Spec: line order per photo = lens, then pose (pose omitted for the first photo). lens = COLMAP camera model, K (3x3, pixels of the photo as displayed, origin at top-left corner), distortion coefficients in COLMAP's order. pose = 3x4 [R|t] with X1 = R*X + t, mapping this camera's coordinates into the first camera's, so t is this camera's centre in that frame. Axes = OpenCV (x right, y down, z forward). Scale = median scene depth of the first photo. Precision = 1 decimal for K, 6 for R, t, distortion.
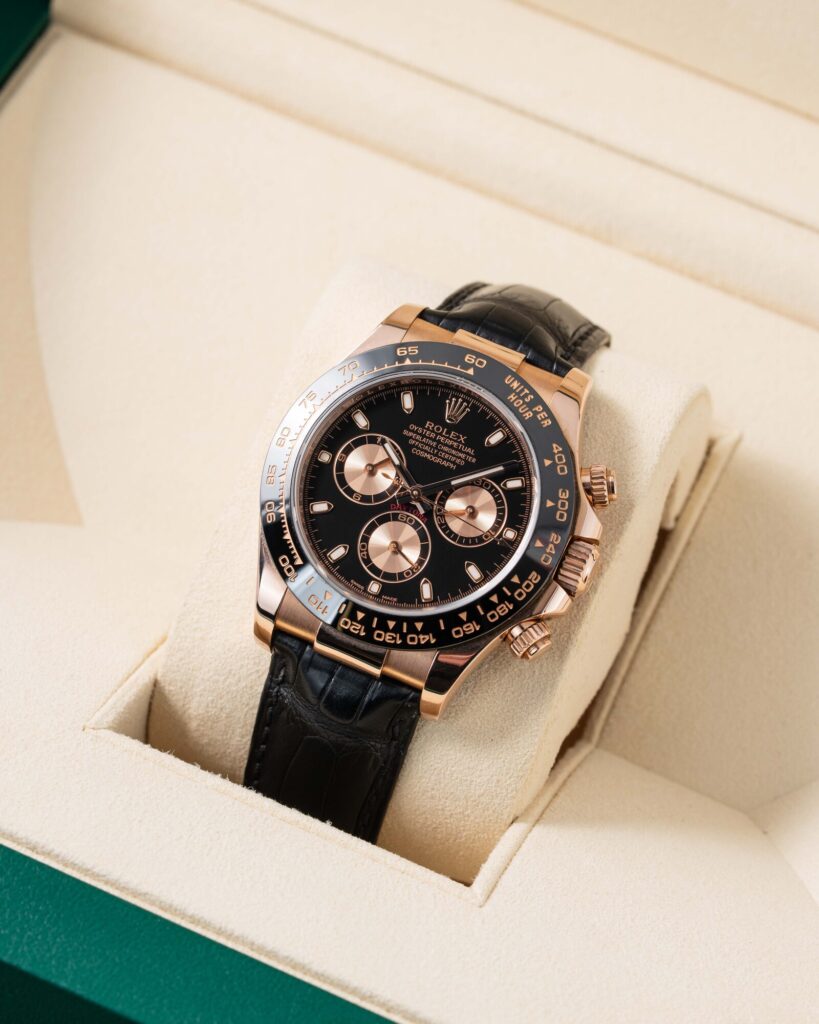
lens RADIAL K [[5519.2, 0, 411.8], [0, 5519.2, 510.1], [0, 0, 1]] dist [-0.001043, 0.000000]
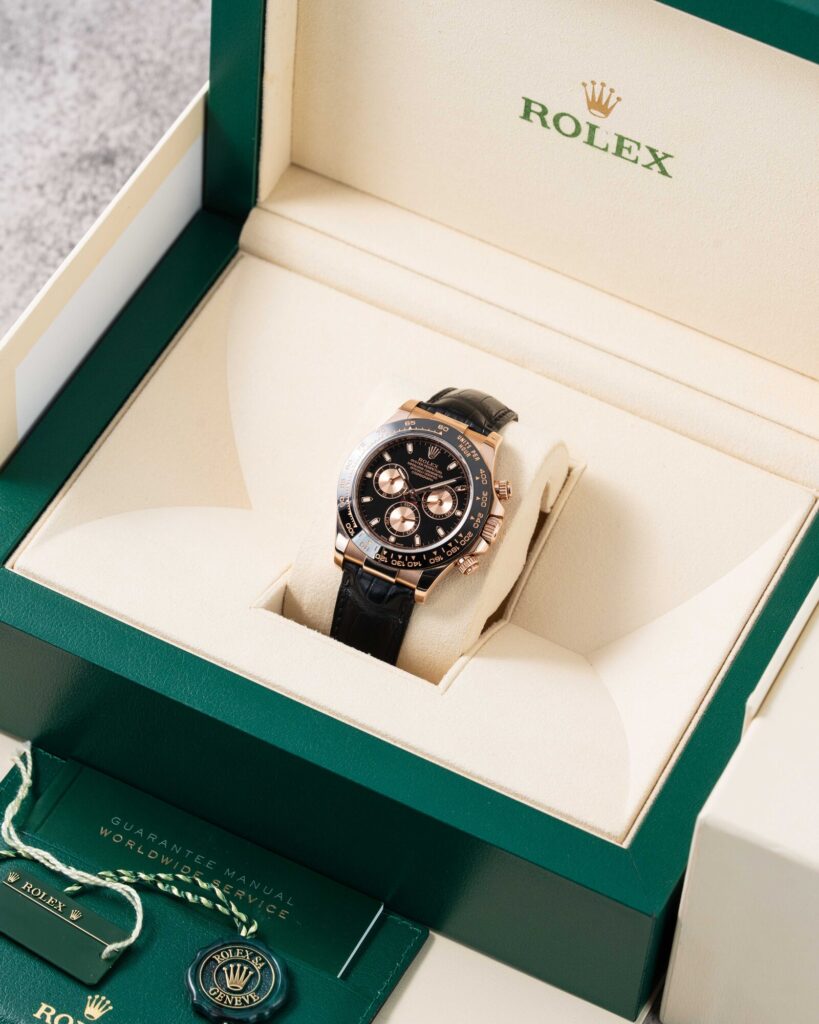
lens RADIAL K [[5519.2, 0, 408.5], [0, 5519.2, 512.9], [0, 0, 1]] dist [-0.001043, 0.000000]
pose [[0.999110, 0.005441, -0.041835, 0.083507], [-0.005686, 0.999967, -0.005737, 0.015863], [0.041803, 0.005970, 0.999108, -1.026406]]
